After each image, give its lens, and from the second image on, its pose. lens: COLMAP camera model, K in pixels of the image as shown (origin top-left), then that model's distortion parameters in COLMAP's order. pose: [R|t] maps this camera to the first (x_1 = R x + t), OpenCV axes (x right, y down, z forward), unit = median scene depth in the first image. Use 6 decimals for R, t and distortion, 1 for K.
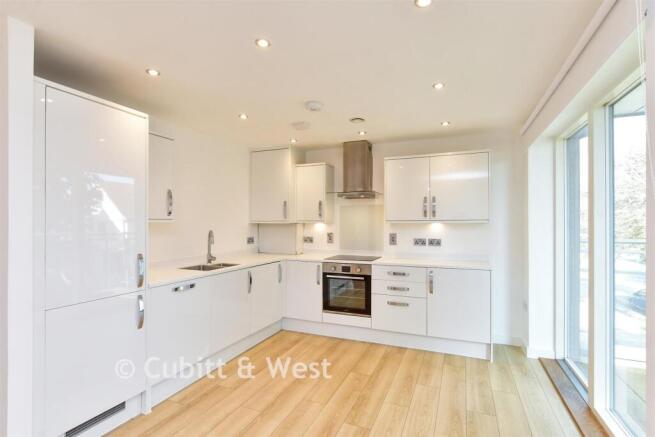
lens RADIAL K [[332.8, 0, 327.5], [0, 332.8, 218.5], [0, 0, 1]] dist [-0.000197, 0.000202]
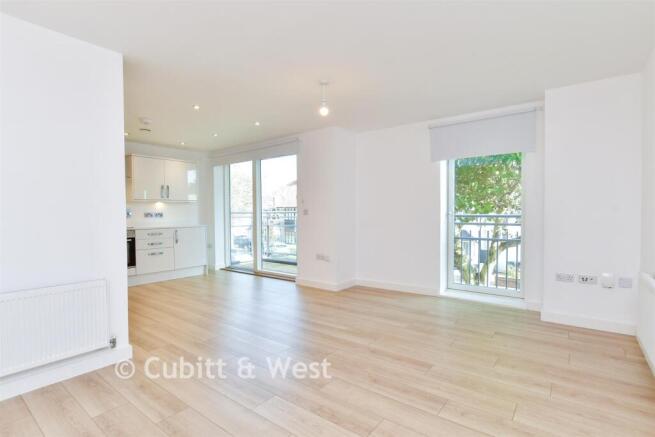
lens RADIAL K [[324.1, 0, 327.5], [0, 324.1, 218.5], [0, 0, 1]] dist [-0.003190, -0.000428]
pose [[0.275489, -0.018630, 0.961124, -0.992959], [-0.001695, 0.999801, 0.019866, 0.064132], [-0.961303, -0.007102, 0.275403, -0.164706]]
